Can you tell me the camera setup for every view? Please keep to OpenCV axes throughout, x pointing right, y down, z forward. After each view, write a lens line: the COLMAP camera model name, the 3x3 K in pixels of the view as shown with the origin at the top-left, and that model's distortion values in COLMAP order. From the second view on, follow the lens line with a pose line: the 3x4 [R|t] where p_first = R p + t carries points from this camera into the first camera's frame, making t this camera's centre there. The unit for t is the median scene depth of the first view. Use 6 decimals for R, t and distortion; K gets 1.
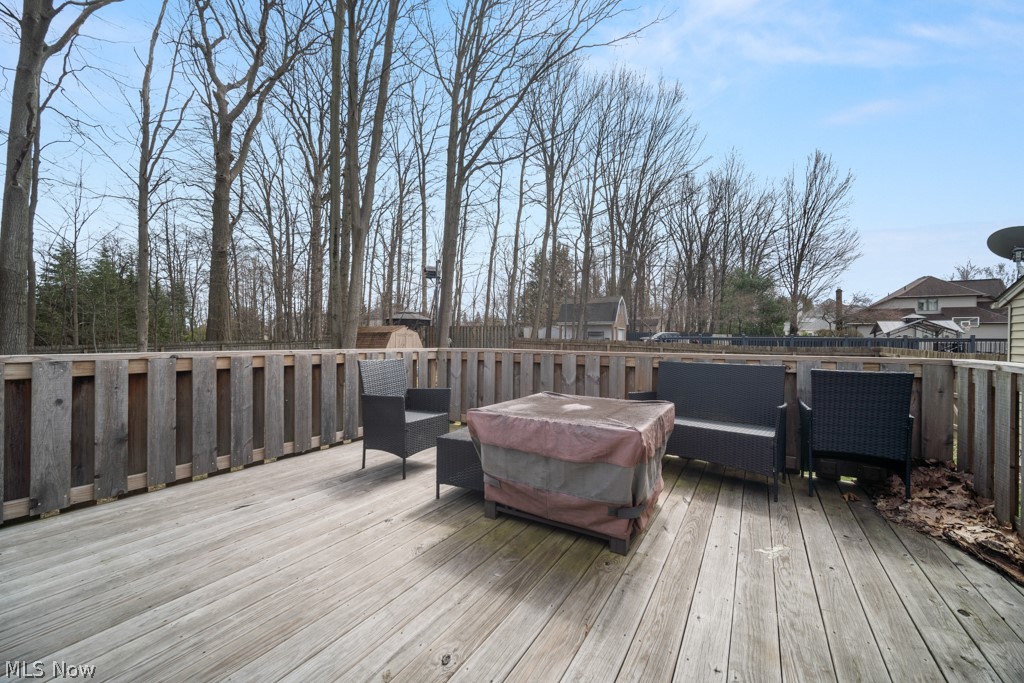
lens RADIAL K [[404.8, 0, 511.5], [0, 404.8, 339.8], [0, 0, 1]] dist [0.011826, -0.000120]
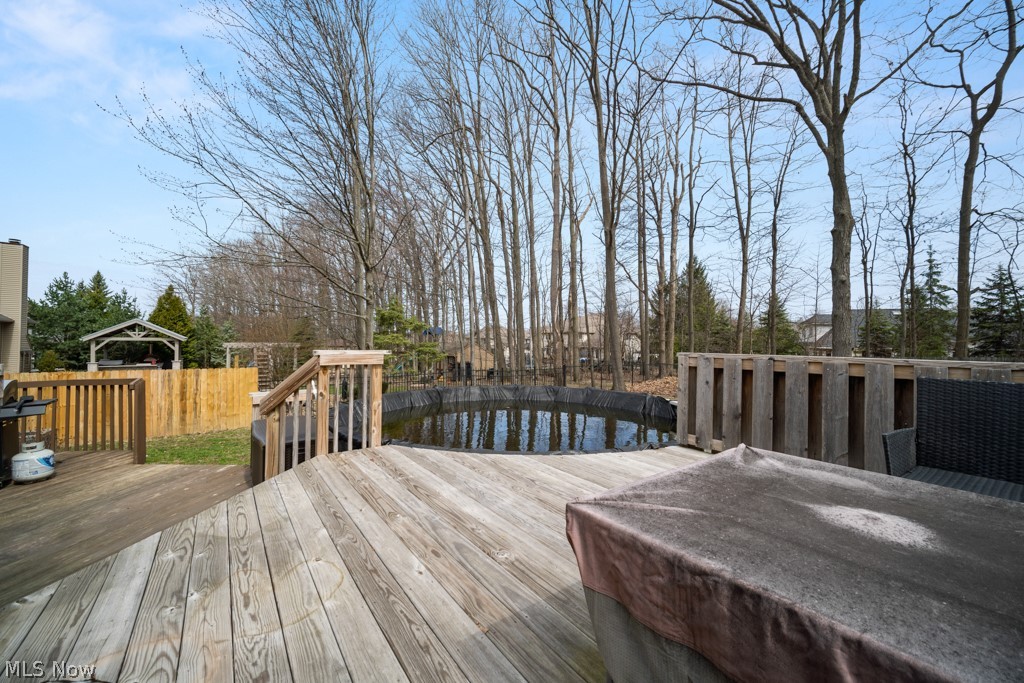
lens RADIAL K [[404.8, 0, 509.8], [0, 404.8, 339.2], [0, 0, 1]] dist [0.011826, -0.000120]
pose [[-0.376889, -0.012230, -0.926178, 0.554818], [-0.006779, 0.999922, -0.010446, 0.001318], [0.926234, 0.002342, -0.376943, 0.722946]]
